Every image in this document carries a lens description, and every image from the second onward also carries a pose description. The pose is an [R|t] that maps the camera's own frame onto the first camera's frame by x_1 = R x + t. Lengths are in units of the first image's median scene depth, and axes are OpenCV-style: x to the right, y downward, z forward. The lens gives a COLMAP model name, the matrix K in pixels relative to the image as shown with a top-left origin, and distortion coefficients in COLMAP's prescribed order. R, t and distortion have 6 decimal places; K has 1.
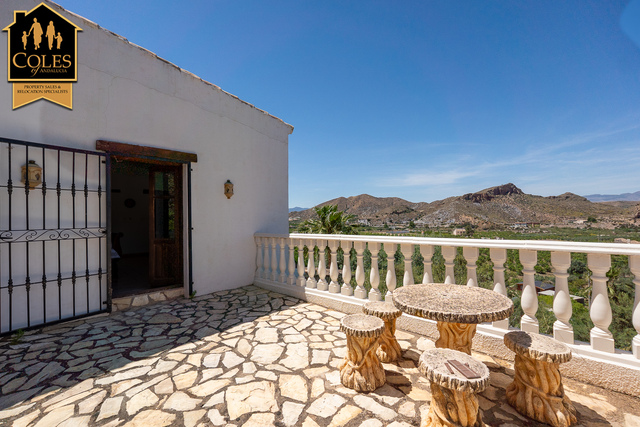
lens RADIAL K [[270.3, 0, 318.1], [0, 270.3, 218.0], [0, 0, 1]] dist [-0.001195, -0.000050]
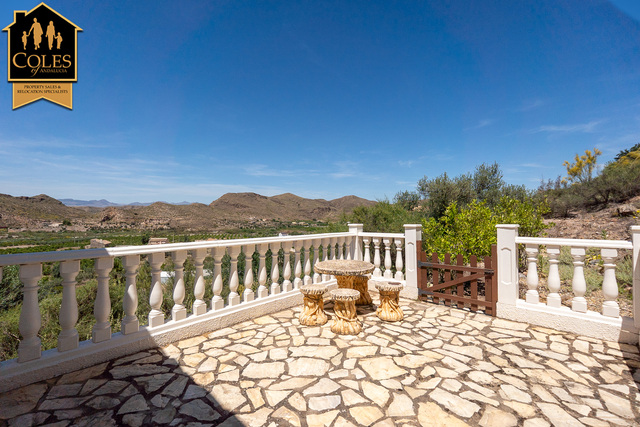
lens RADIAL K [[270.3, 0, 319.2], [0, 270.3, 213.6], [0, 0, 1]] dist [-0.001195, -0.000050]
pose [[0.008983, 0.033878, 0.999386, -1.081796], [-0.005511, 0.999412, -0.033829, 0.004486], [-0.999944, -0.005203, 0.009164, 0.915562]]
